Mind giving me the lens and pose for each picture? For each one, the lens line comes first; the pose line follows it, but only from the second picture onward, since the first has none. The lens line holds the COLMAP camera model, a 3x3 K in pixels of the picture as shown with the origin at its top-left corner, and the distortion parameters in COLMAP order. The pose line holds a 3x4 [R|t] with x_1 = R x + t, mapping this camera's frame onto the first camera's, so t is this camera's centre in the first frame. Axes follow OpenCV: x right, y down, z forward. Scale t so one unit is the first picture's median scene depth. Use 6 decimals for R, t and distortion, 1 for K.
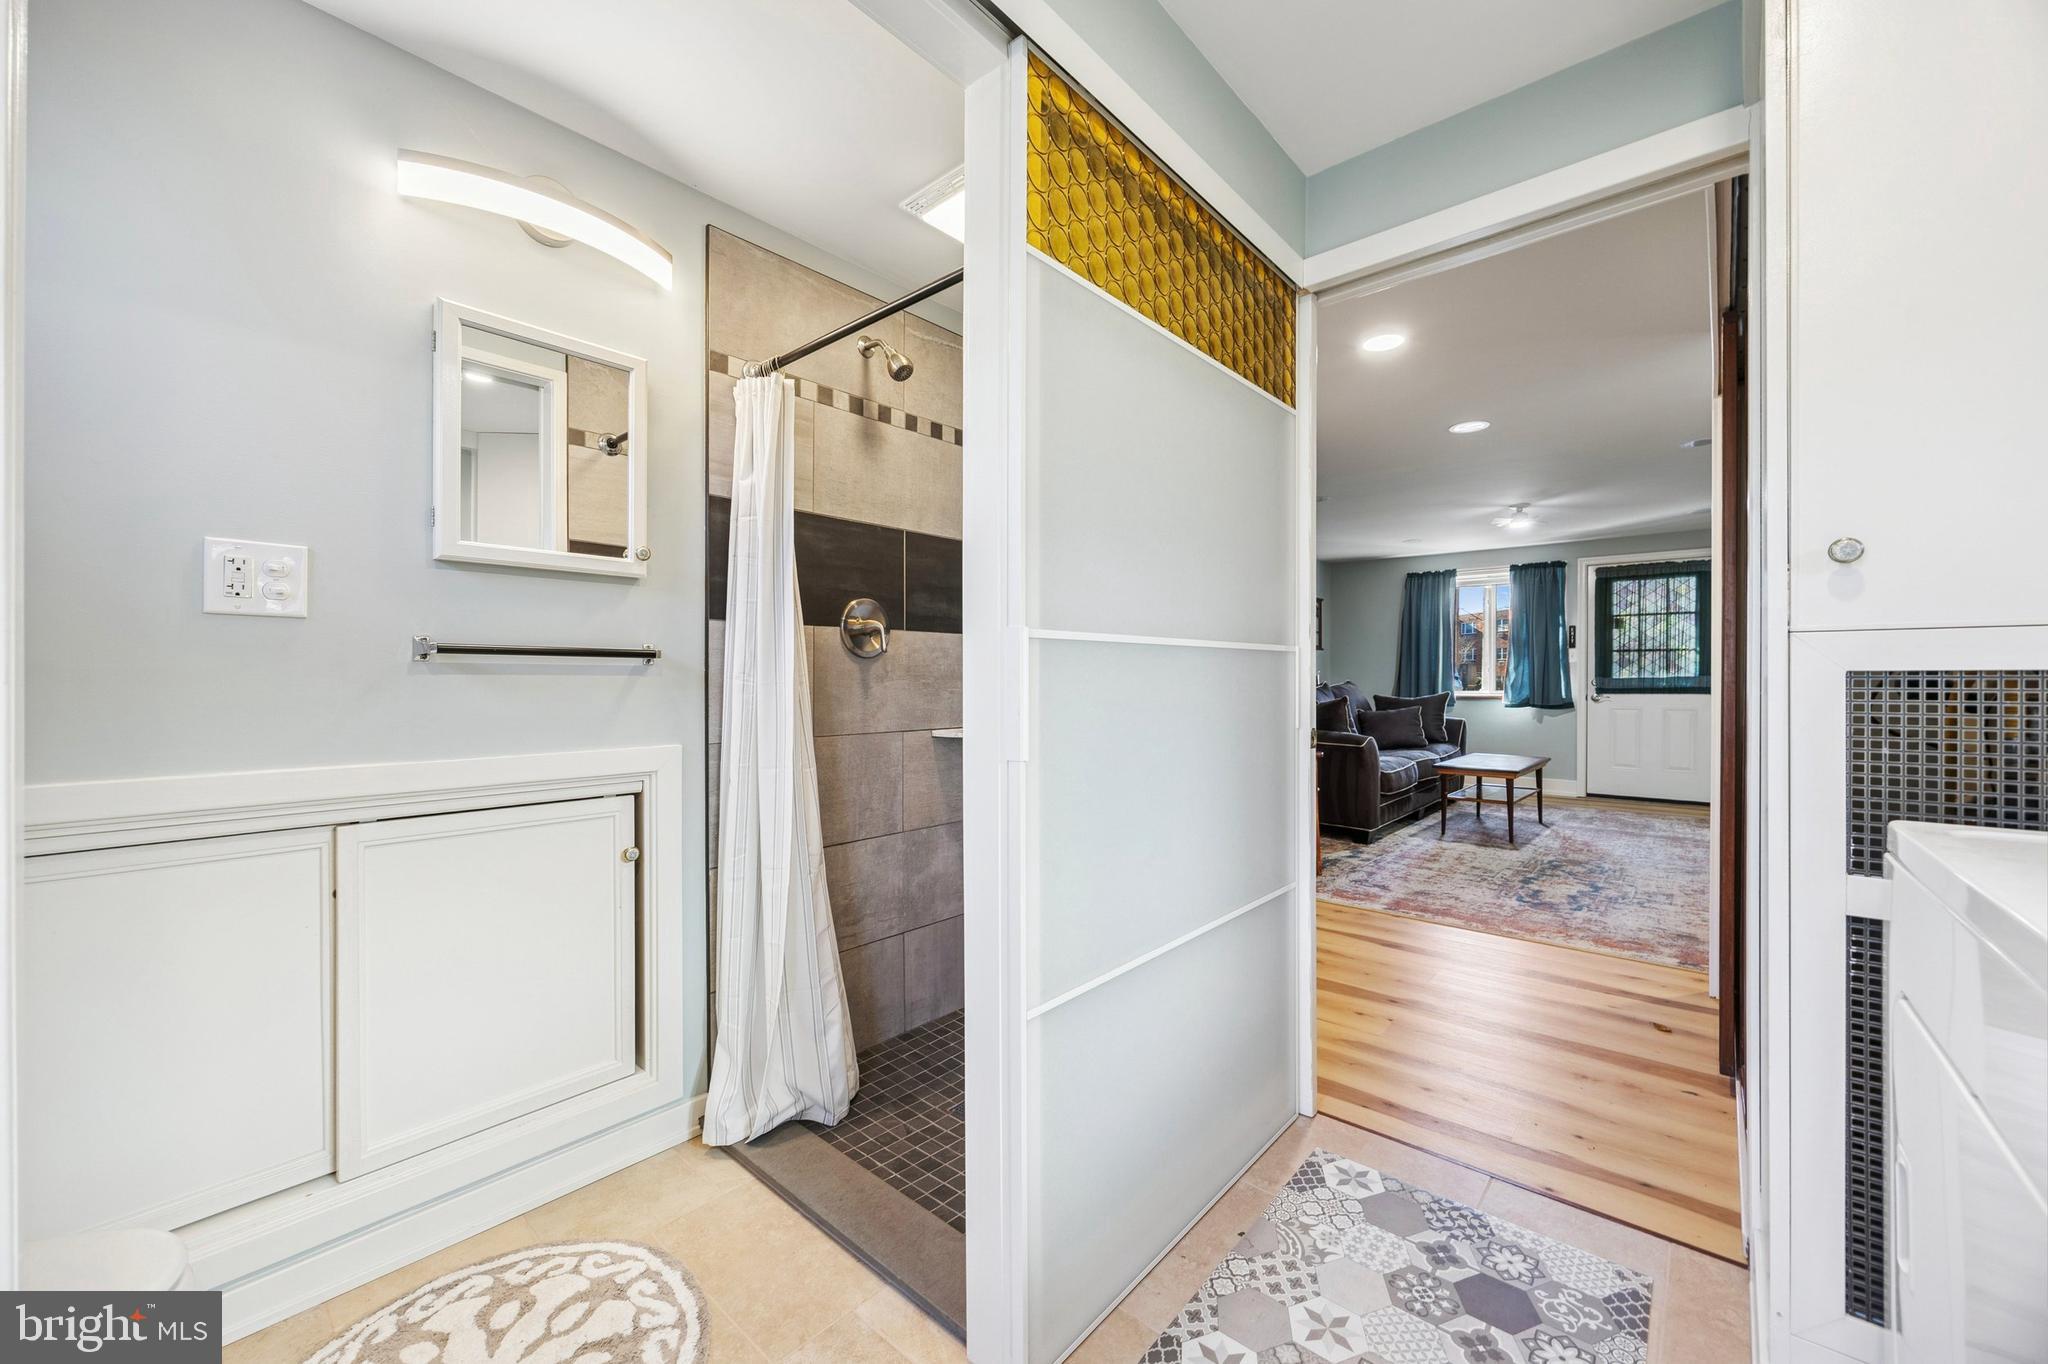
lens RADIAL K [[781.5, 0, 1035.0], [0, 781.5, 680.7], [0, 0, 1]] dist [-0.003789, -0.000583]
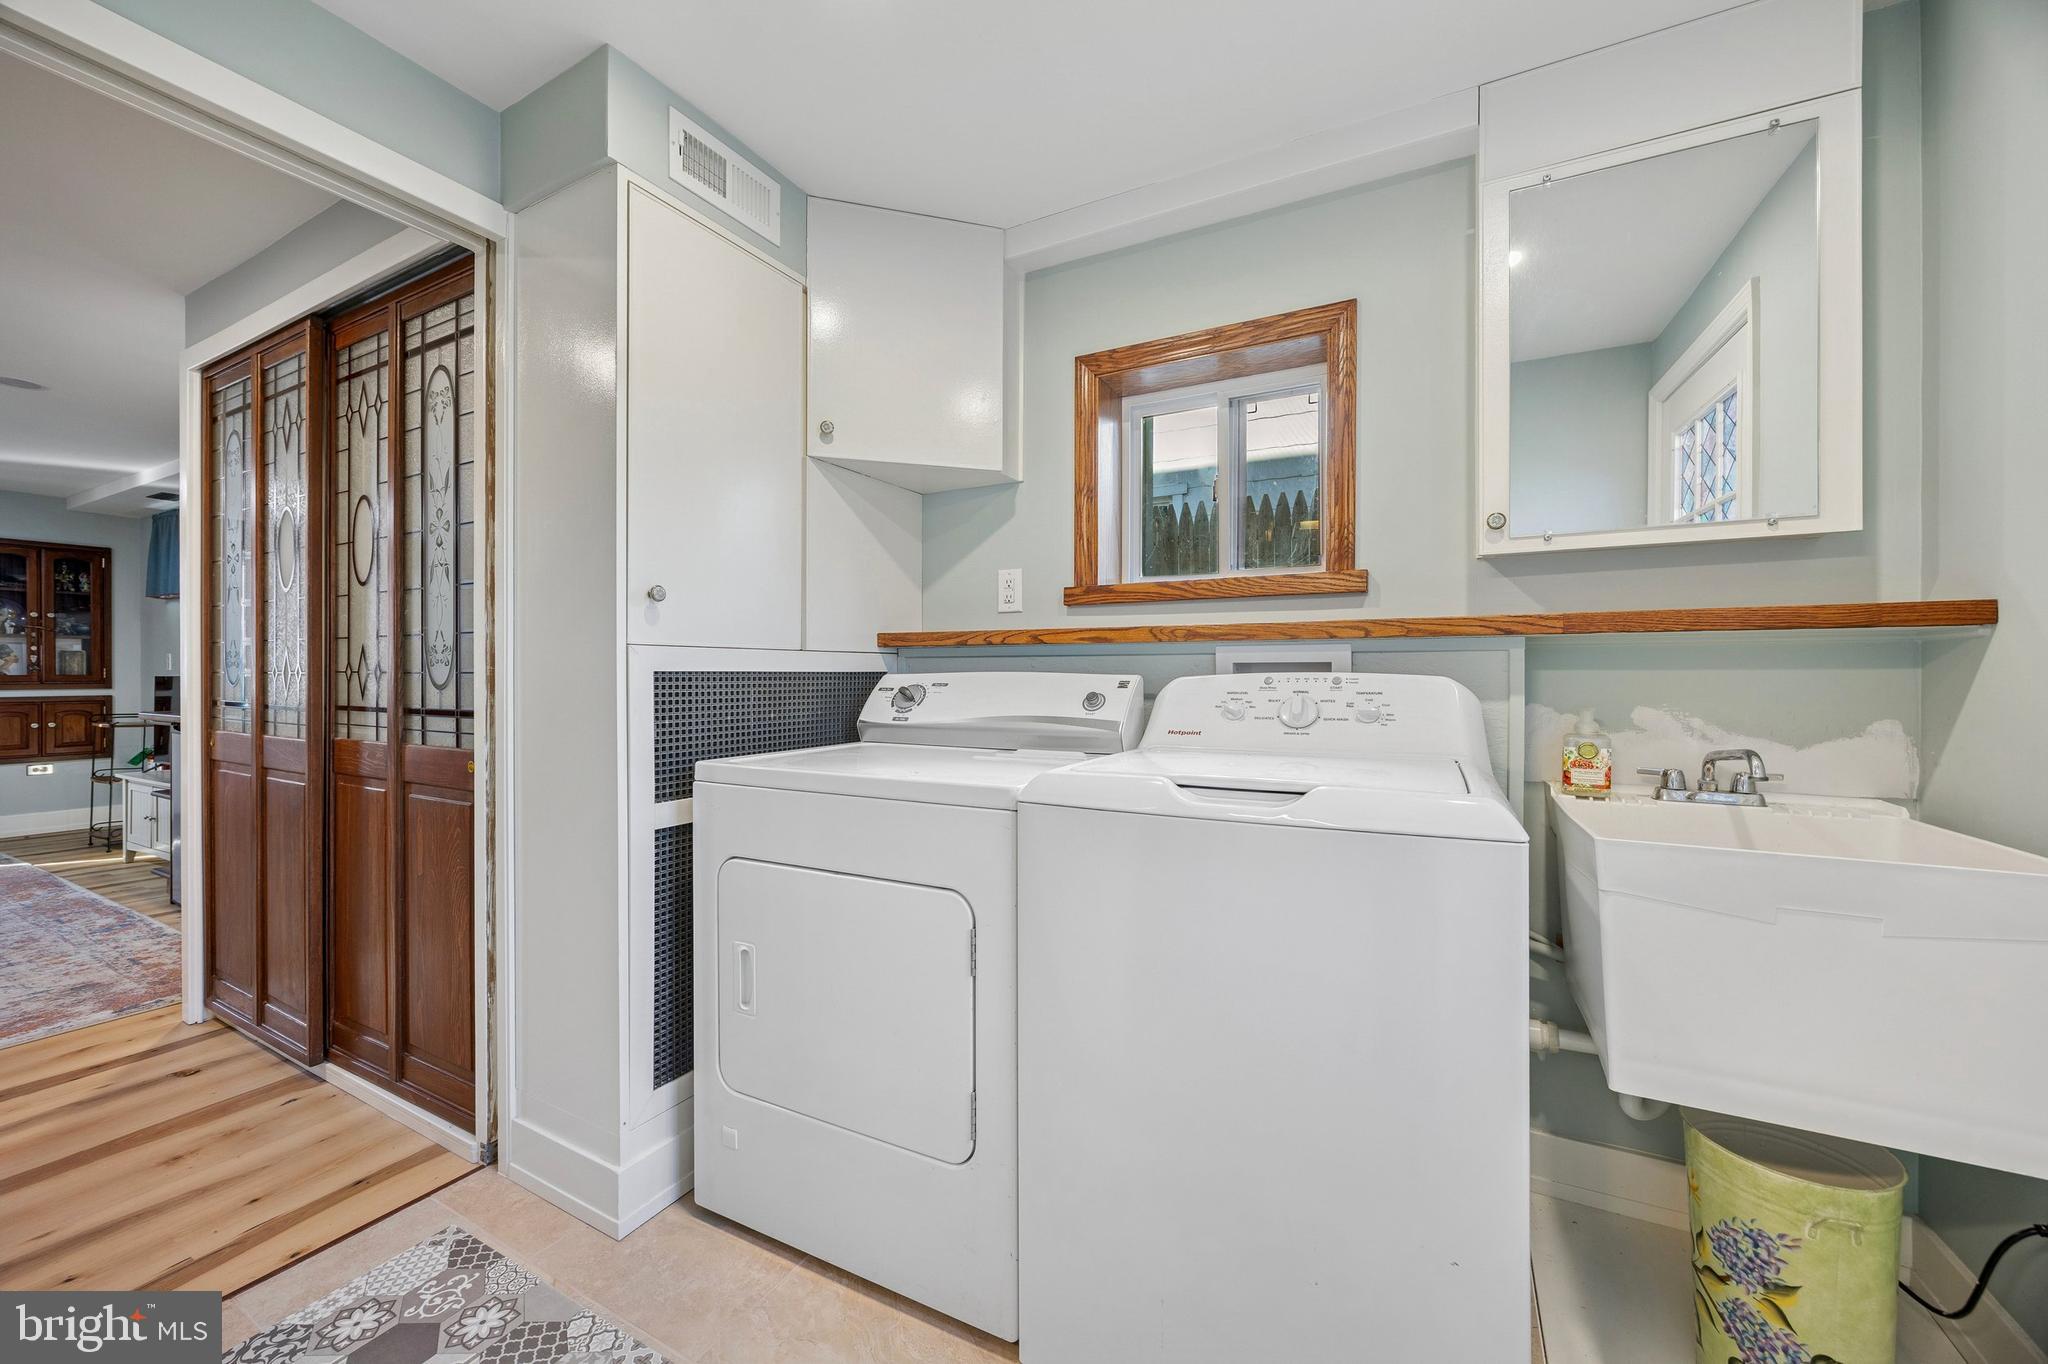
lens RADIAL K [[782.4, 0, 1035.0], [0, 782.4, 663.5], [0, 0, 1]] dist [-0.006229, 0.000192]
pose [[-0.228725, 0.011602, 0.973422, -0.494032], [0.005487, 0.999928, -0.010629, -0.006162], [-0.973476, 0.002910, -0.228772, 0.474358]]
